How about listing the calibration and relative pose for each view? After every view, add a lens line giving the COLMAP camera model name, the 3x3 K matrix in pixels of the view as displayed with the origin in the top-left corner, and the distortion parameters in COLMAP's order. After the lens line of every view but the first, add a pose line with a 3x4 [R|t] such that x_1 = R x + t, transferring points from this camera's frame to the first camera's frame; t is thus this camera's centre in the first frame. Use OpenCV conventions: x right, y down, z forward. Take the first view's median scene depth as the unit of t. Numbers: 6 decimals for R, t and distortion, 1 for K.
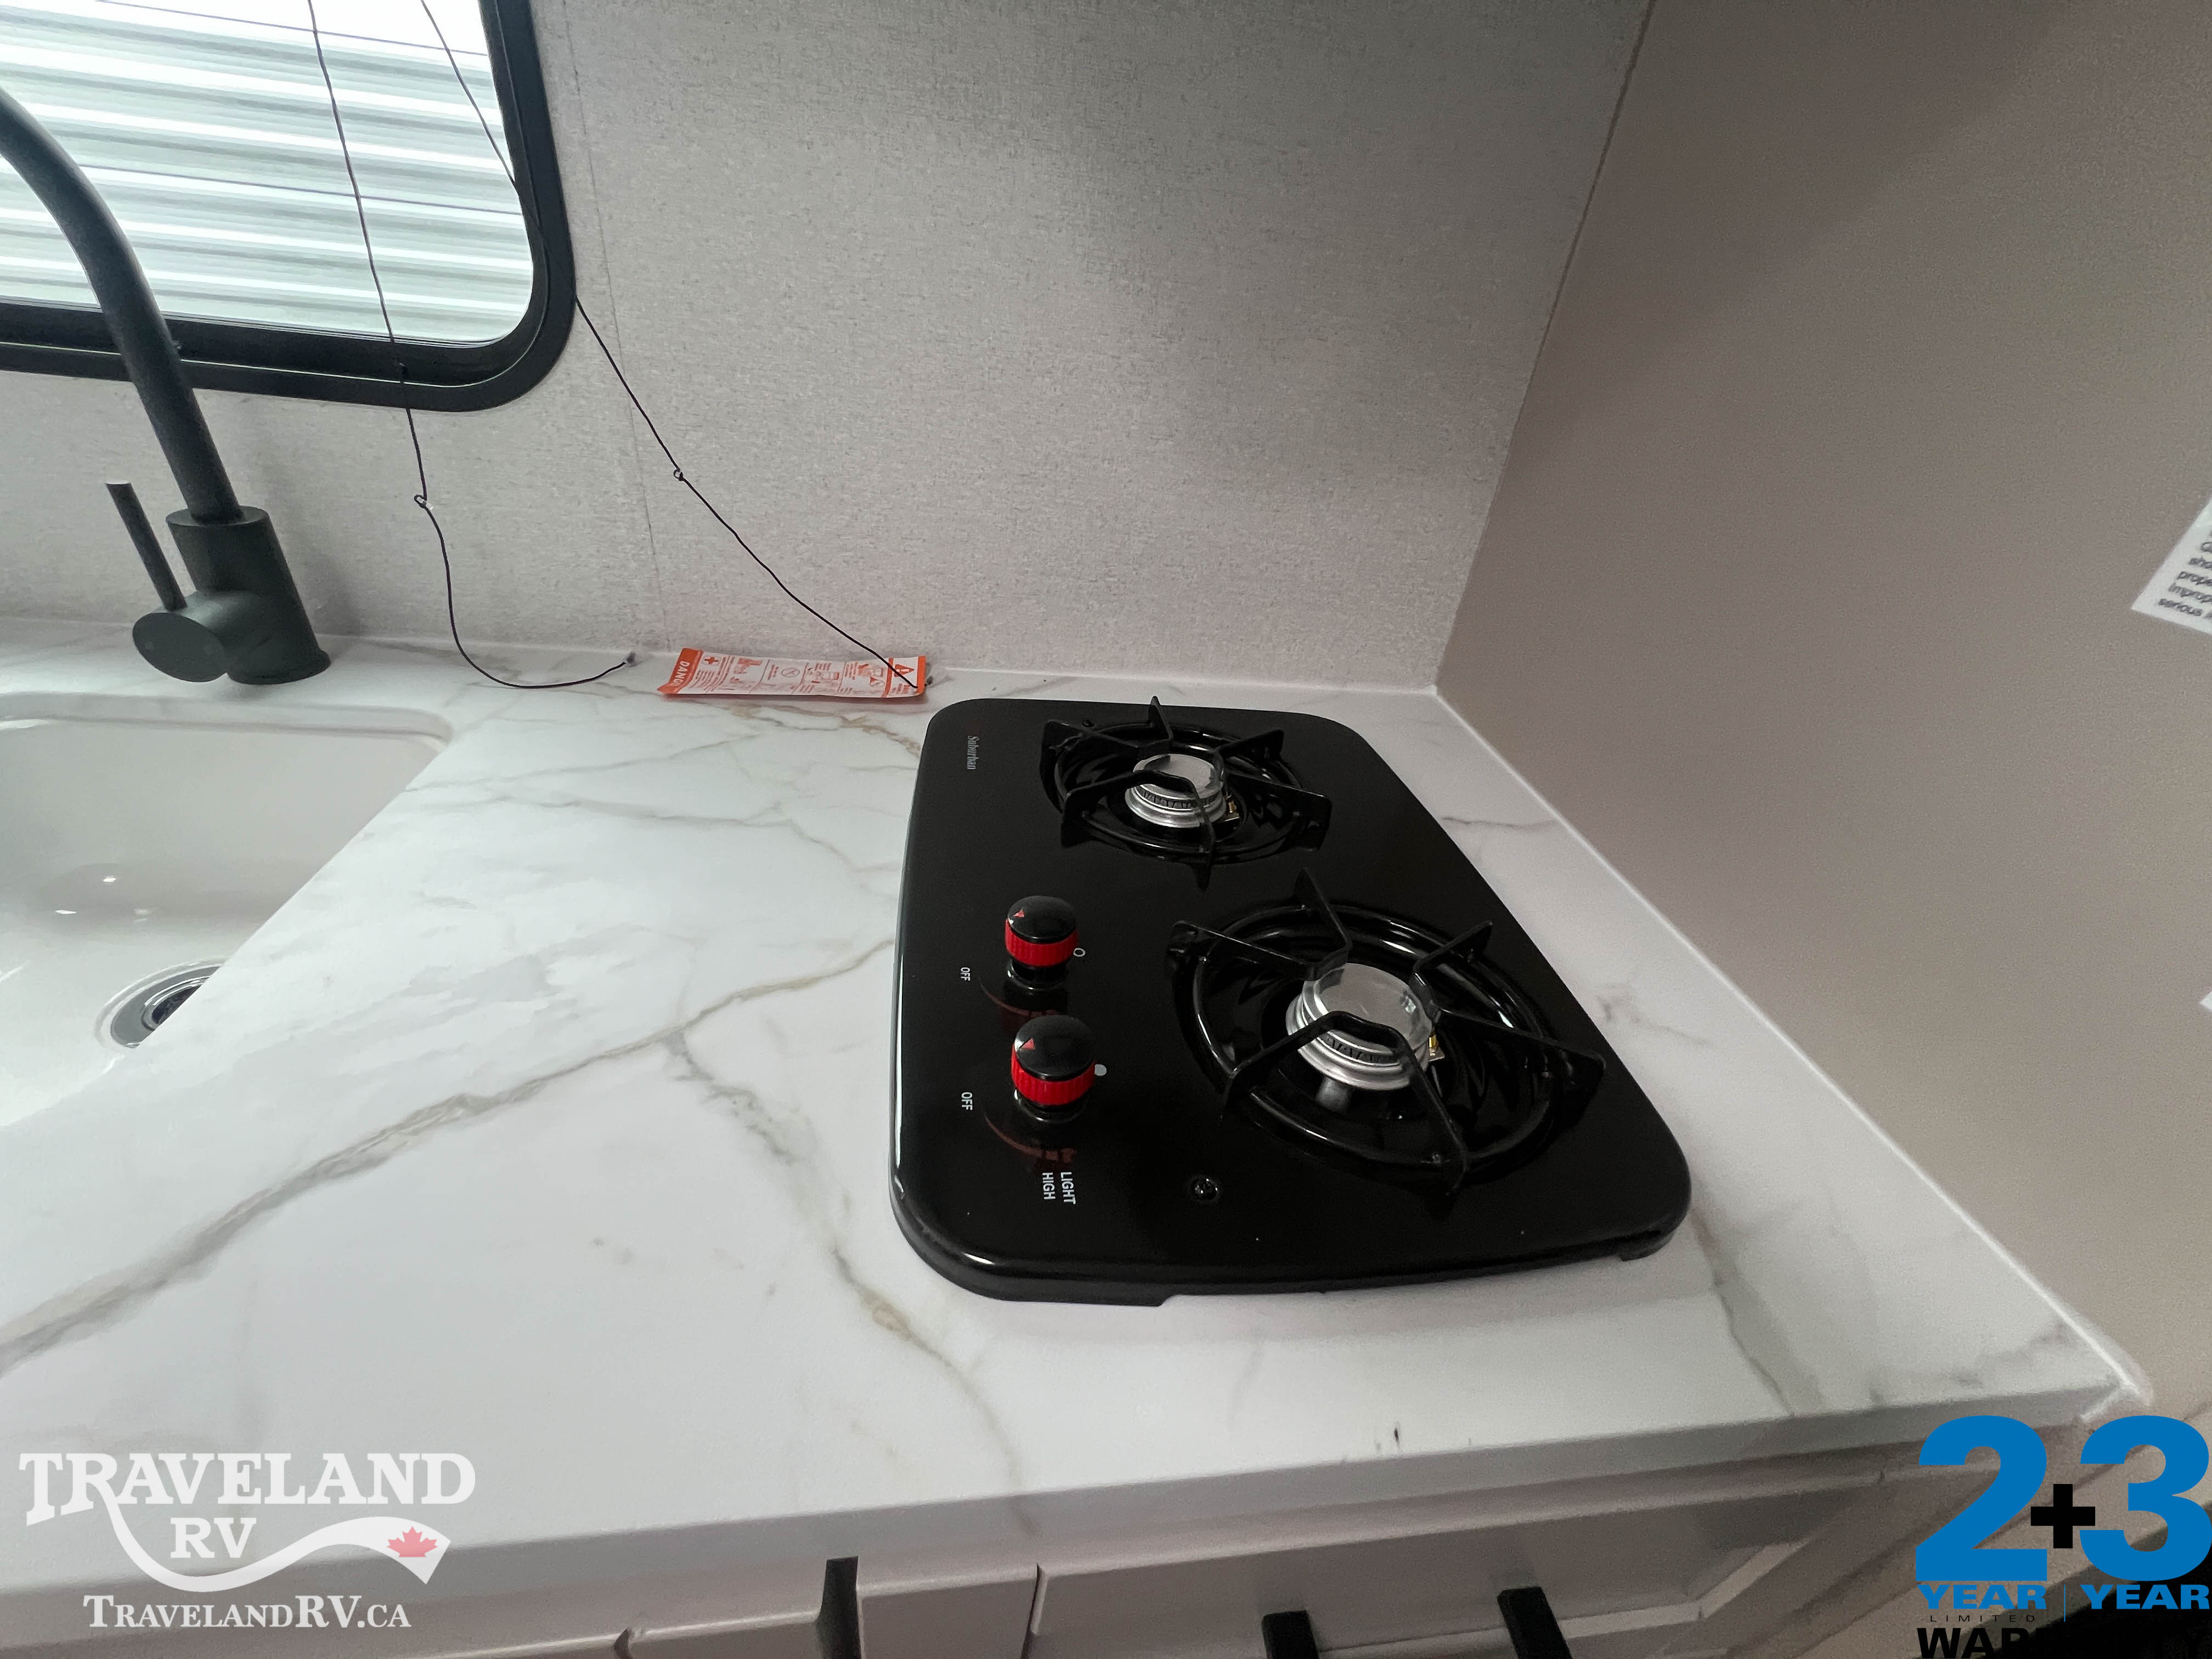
lens RADIAL K [[876.5, 0, 1102.3], [0, 876.5, 822.9], [0, 0, 1]] dist [0.000266, 0.000000]
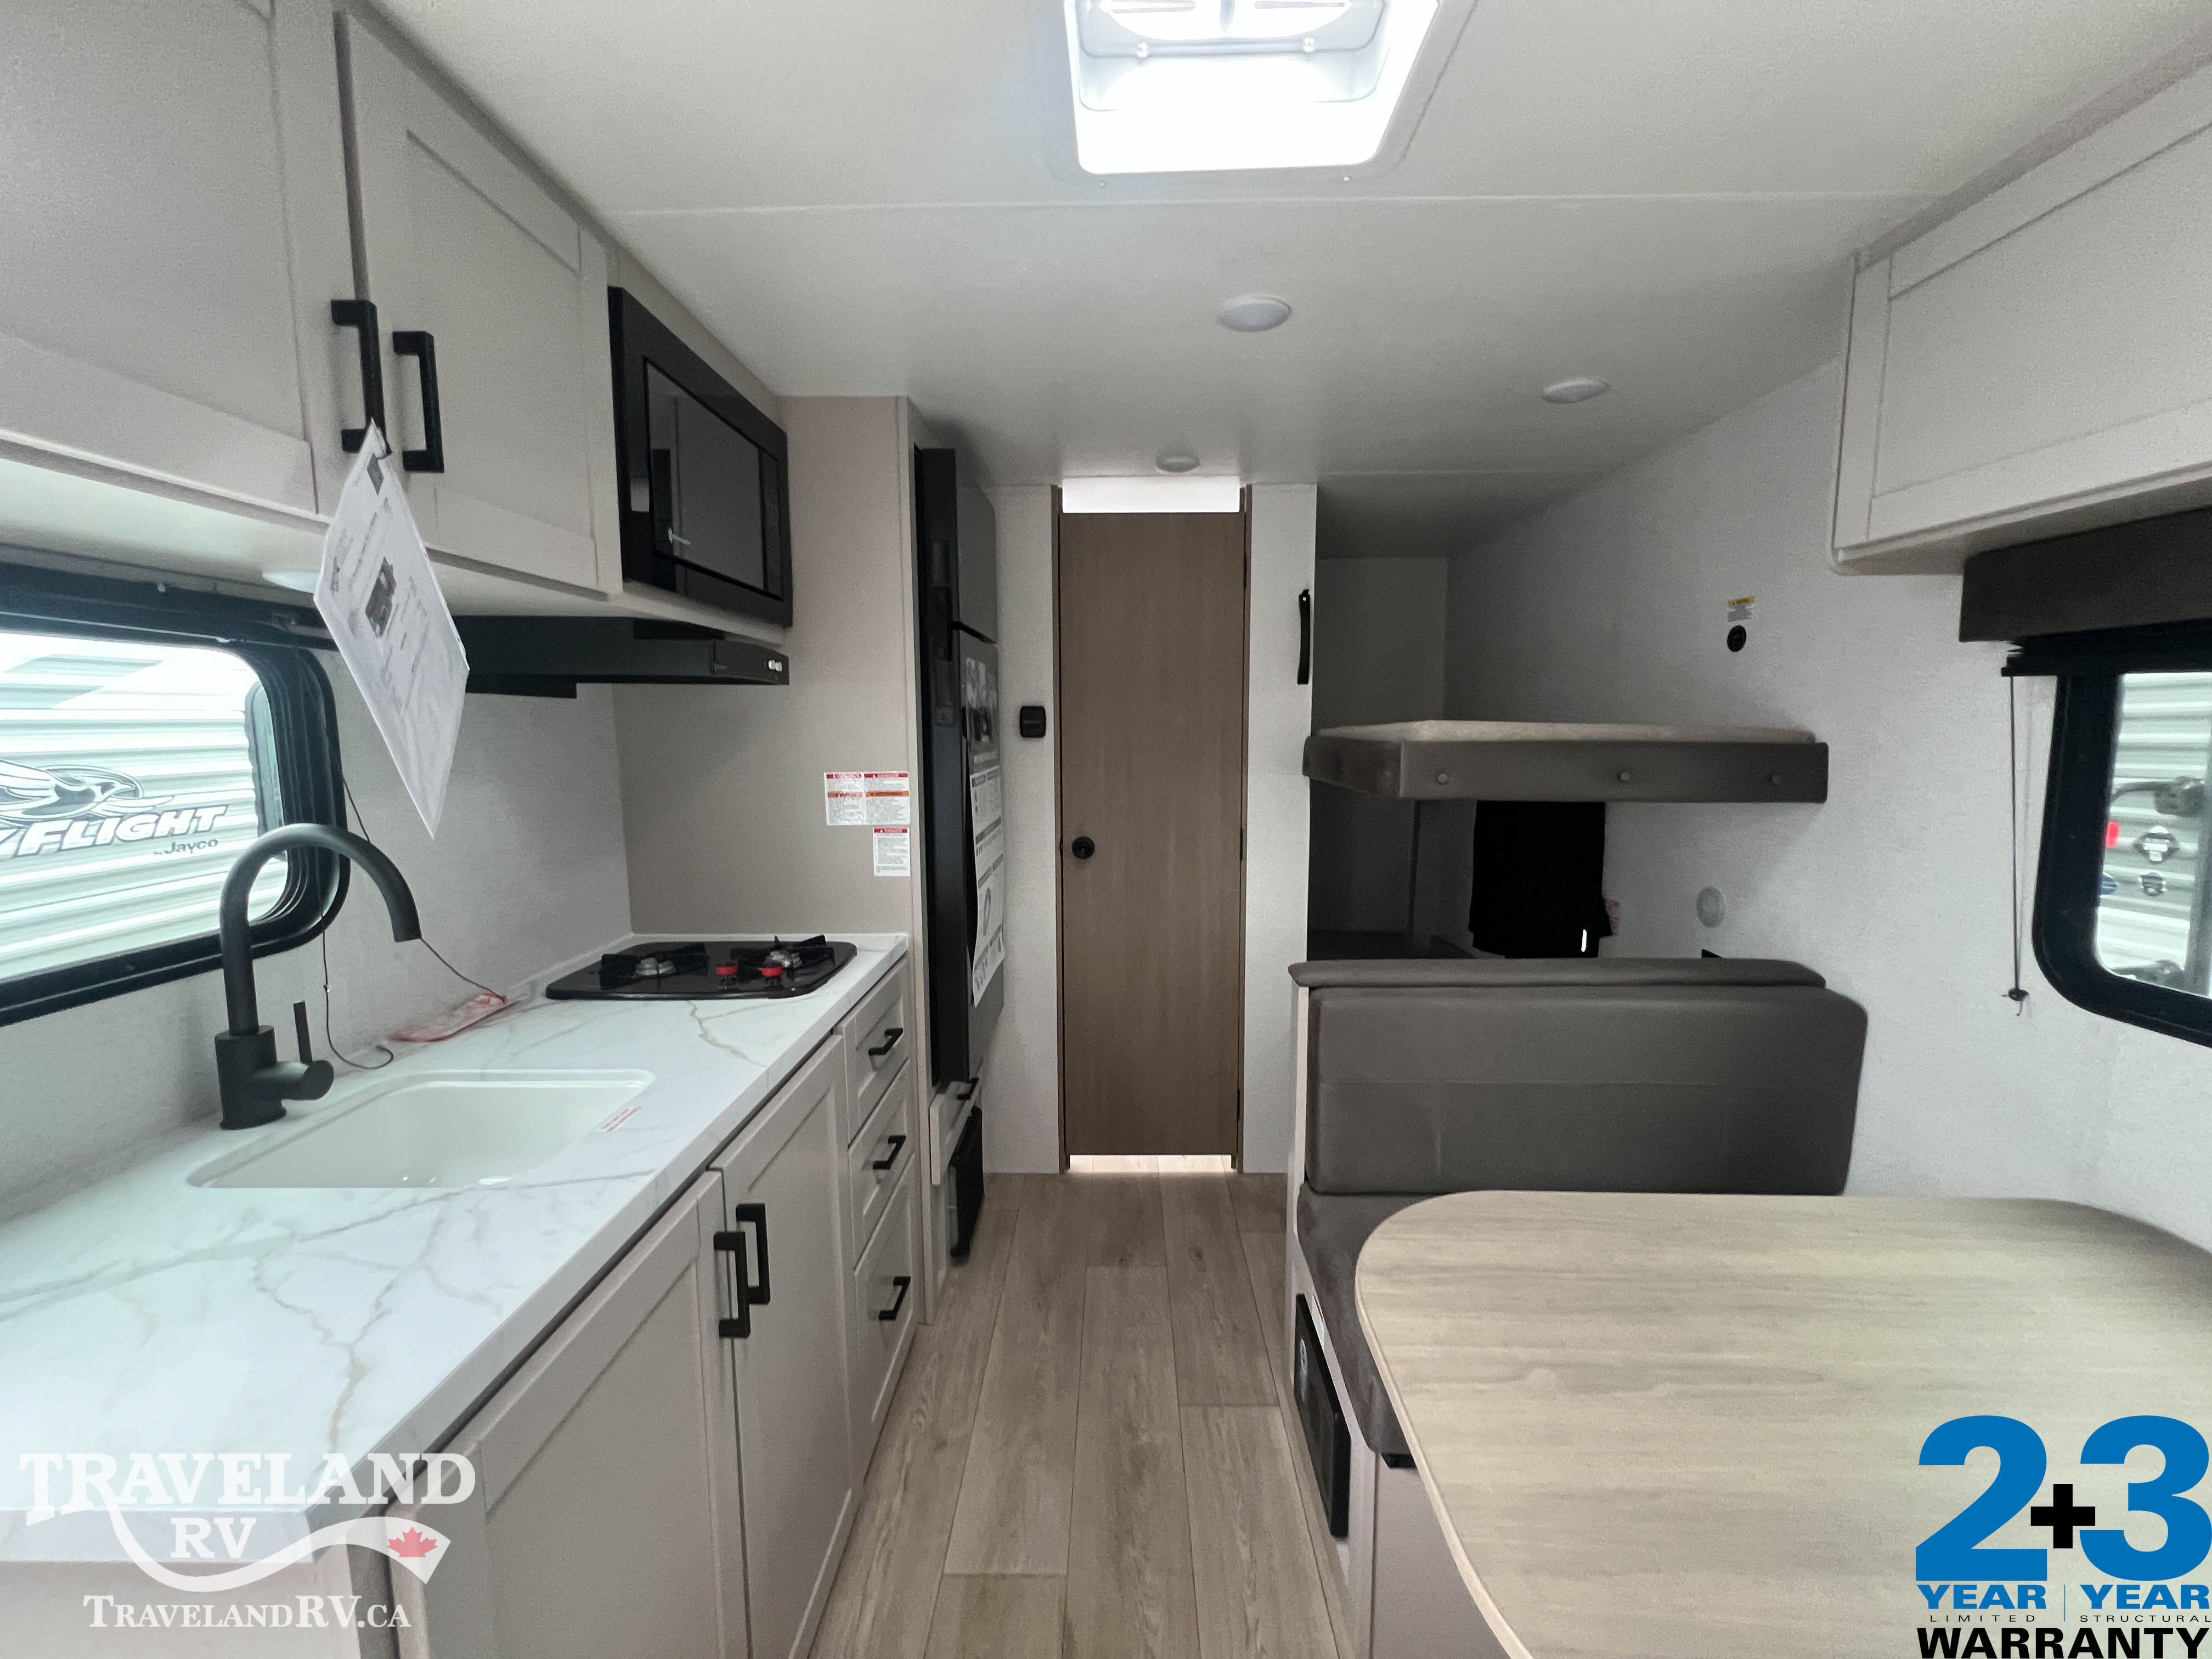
lens RADIAL K [[885.6, 0, 1104.8], [0, 885.6, 826.1], [0, 0, 1]] dist [-0.001962, -0.000134]
pose [[0.137714, -0.221885, 0.965299, -2.105780], [0.561338, 0.820443, 0.108505, 0.080909], [-0.816048, 0.526916, 0.237539, -0.930764]]
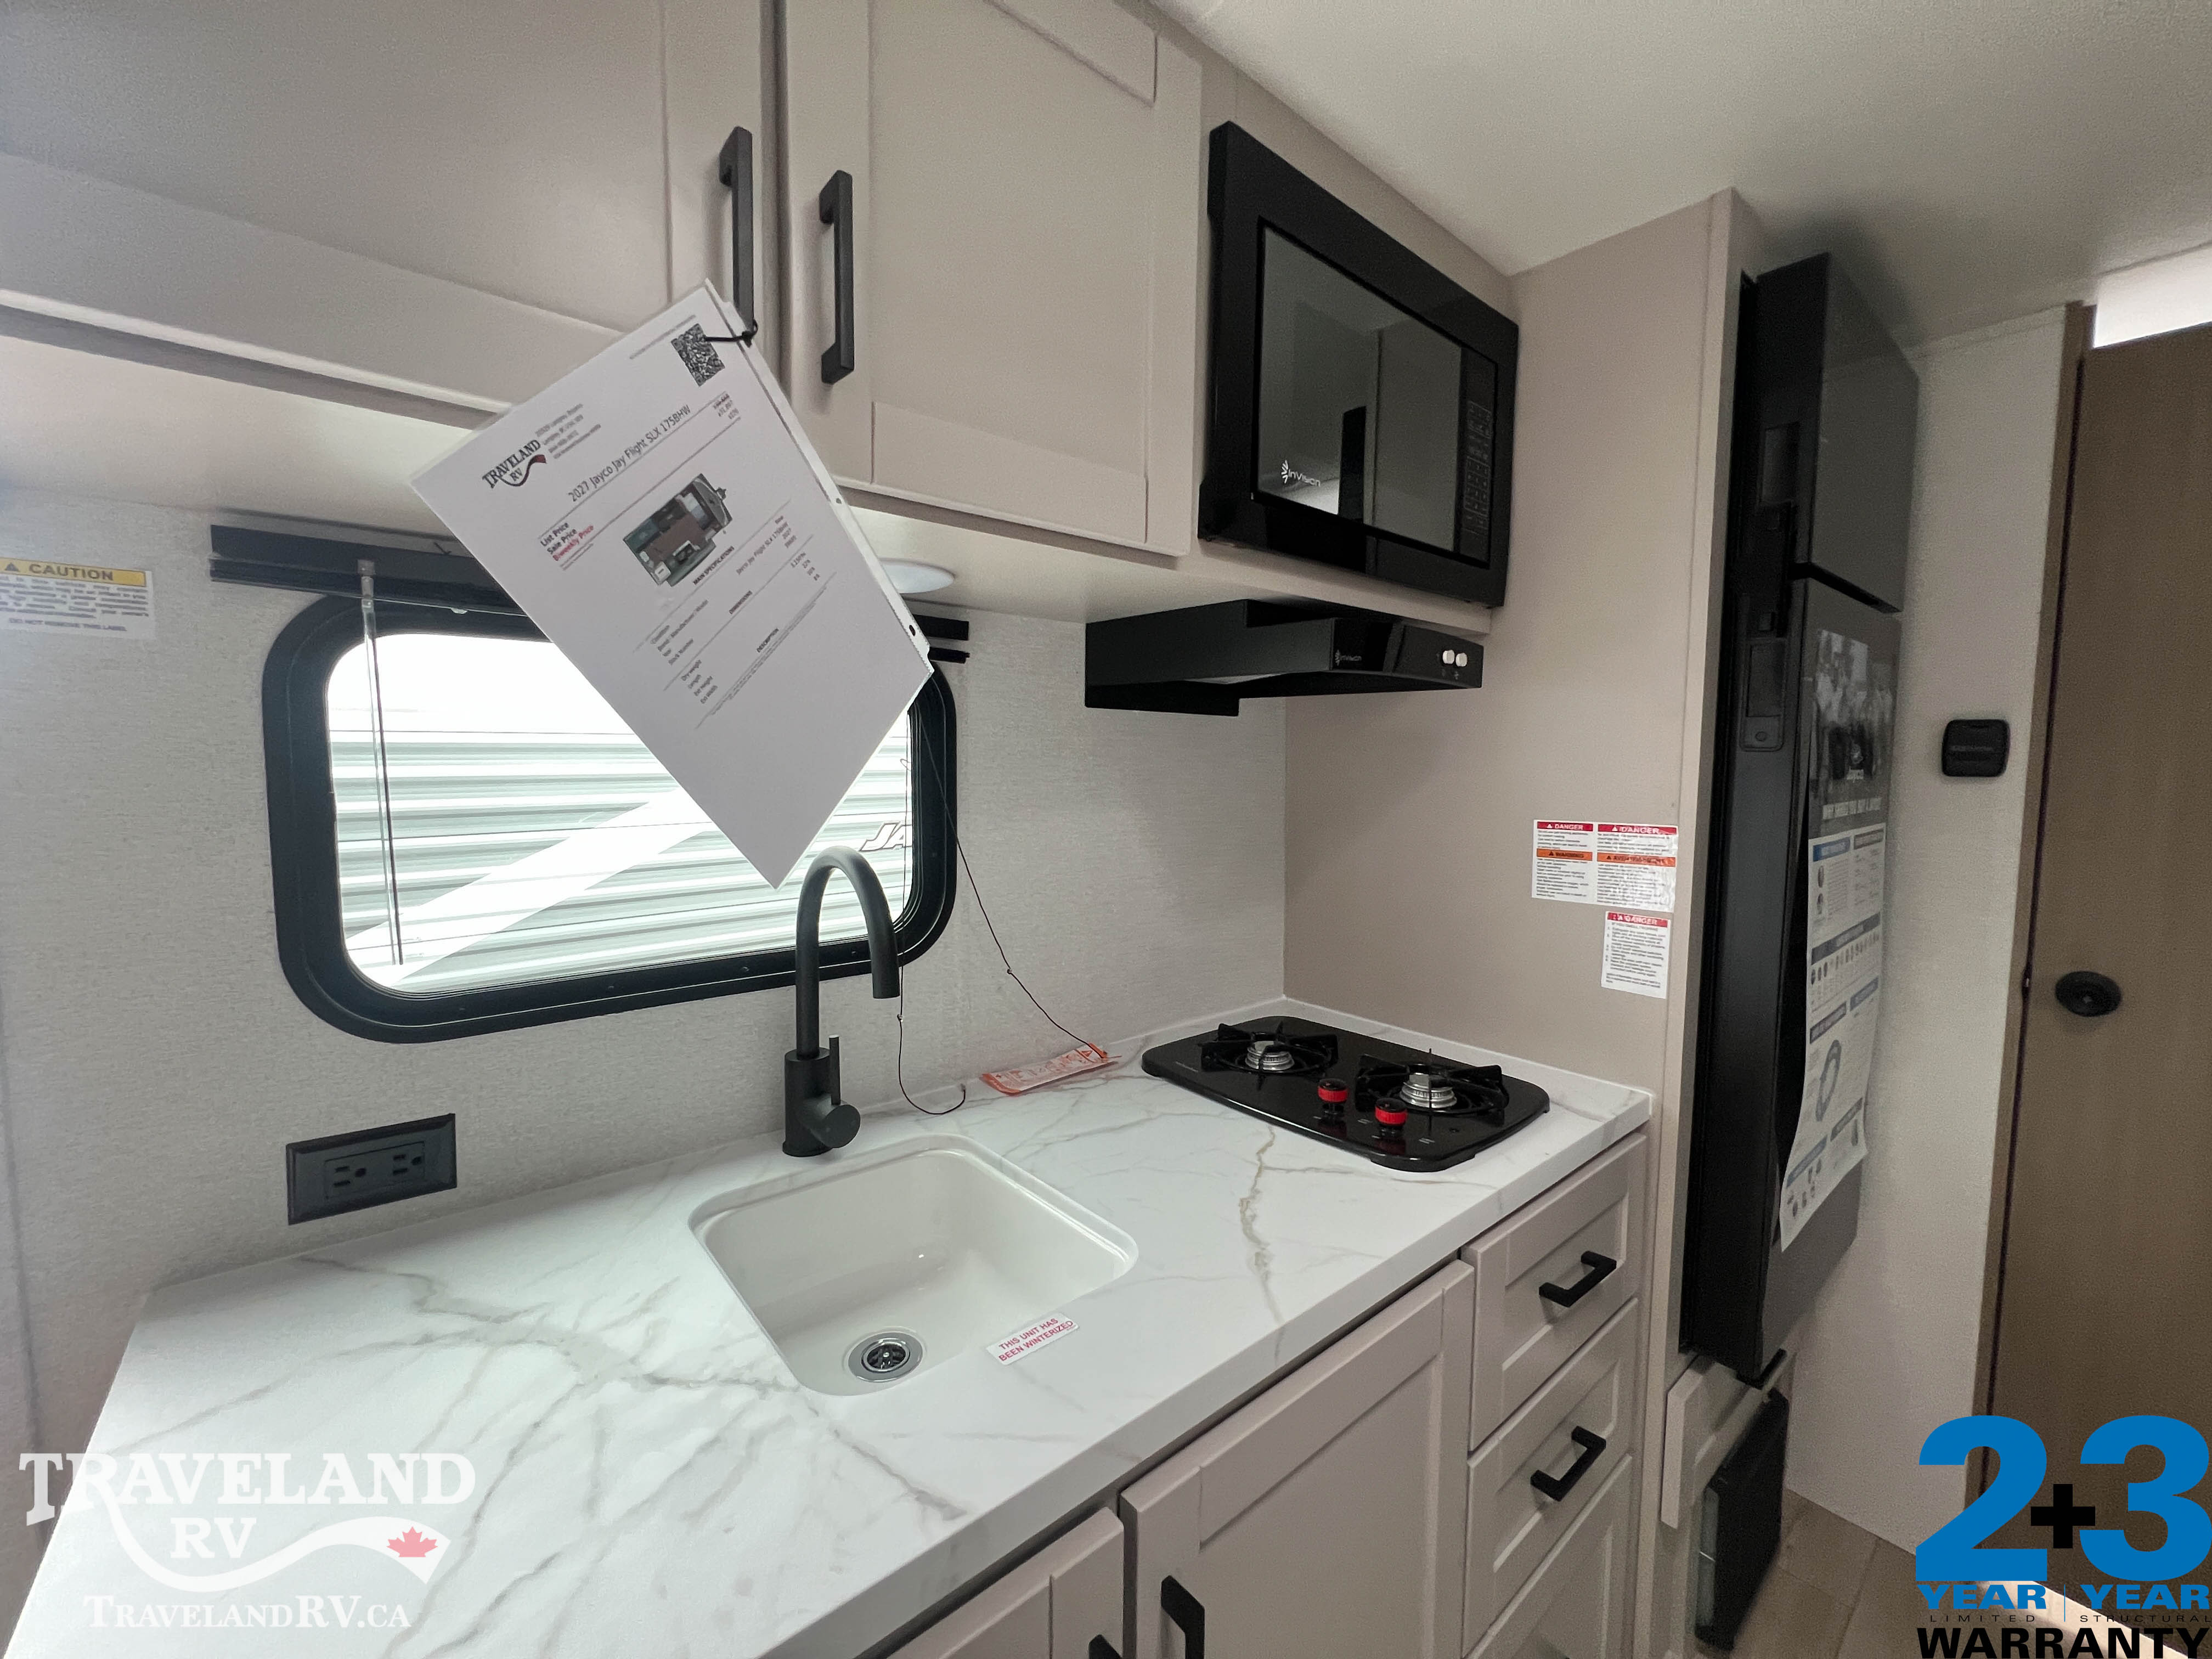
lens RADIAL K [[891.8, 0, 1102.9], [0, 891.8, 824.6], [0, 0, 1]] dist [-0.001684, -0.000165]
pose [[0.832775, -0.143890, 0.534585, -1.222010], [0.371649, 0.861003, -0.347205, 0.073150], [-0.410319, 0.487822, 0.770498, -0.693329]]
